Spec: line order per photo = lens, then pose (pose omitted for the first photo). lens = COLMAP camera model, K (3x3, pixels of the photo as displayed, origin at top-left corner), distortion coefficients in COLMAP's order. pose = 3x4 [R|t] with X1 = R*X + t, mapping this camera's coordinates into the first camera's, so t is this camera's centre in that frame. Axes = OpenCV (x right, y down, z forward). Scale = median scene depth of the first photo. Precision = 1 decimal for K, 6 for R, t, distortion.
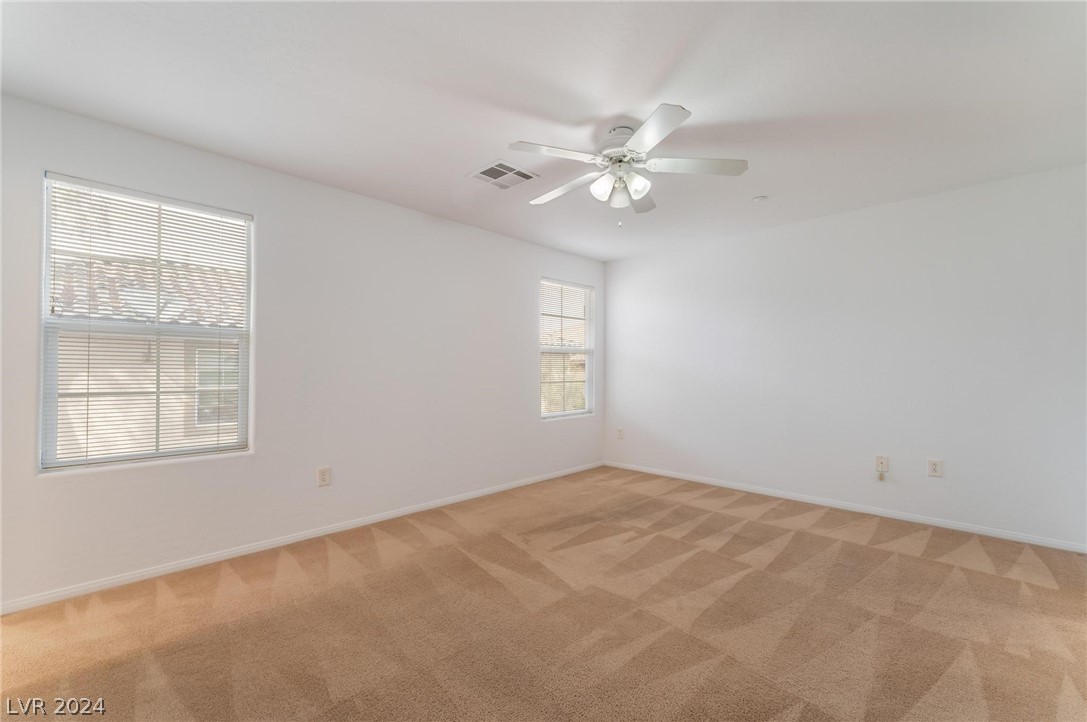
lens RADIAL K [[439.8, 0, 544.2], [0, 439.8, 366.6], [0, 0, 1]] dist [-0.002956, 0.000696]
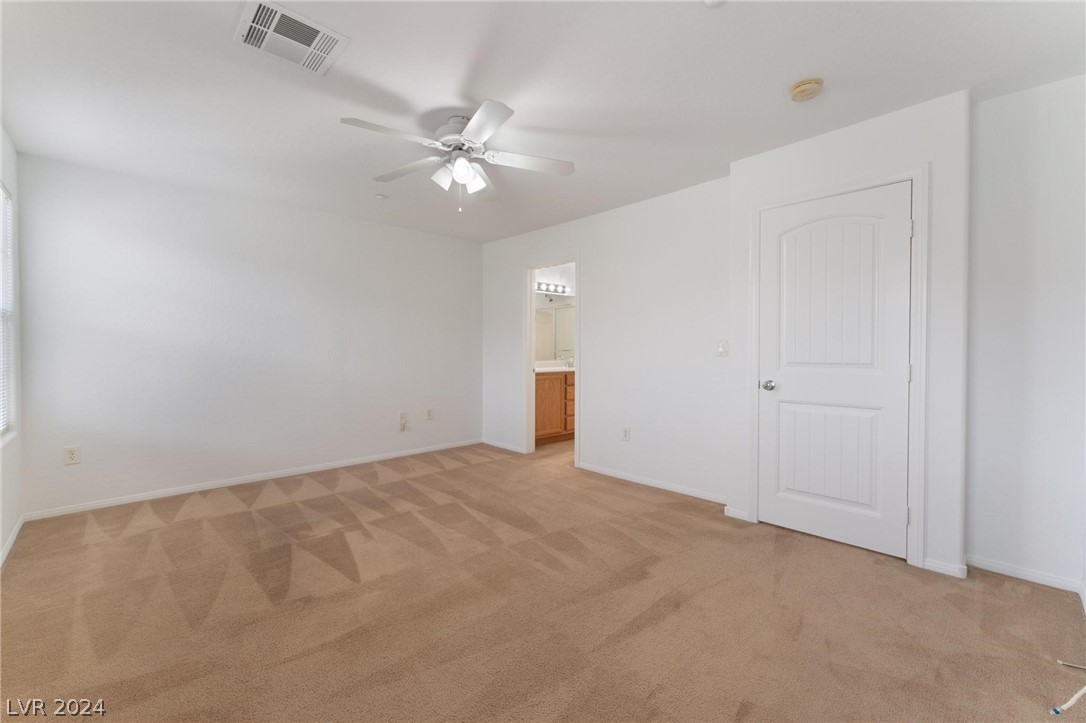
lens RADIAL K [[448.0, 0, 544.4], [0, 448.0, 359.1], [0, 0, 1]] dist [-0.000264, 0.000309]
pose [[0.044658, -0.024311, 0.998706, -0.656624], [-0.014552, 0.999582, 0.024983, -0.005302], [-0.998896, -0.015649, 0.044285, 0.542681]]
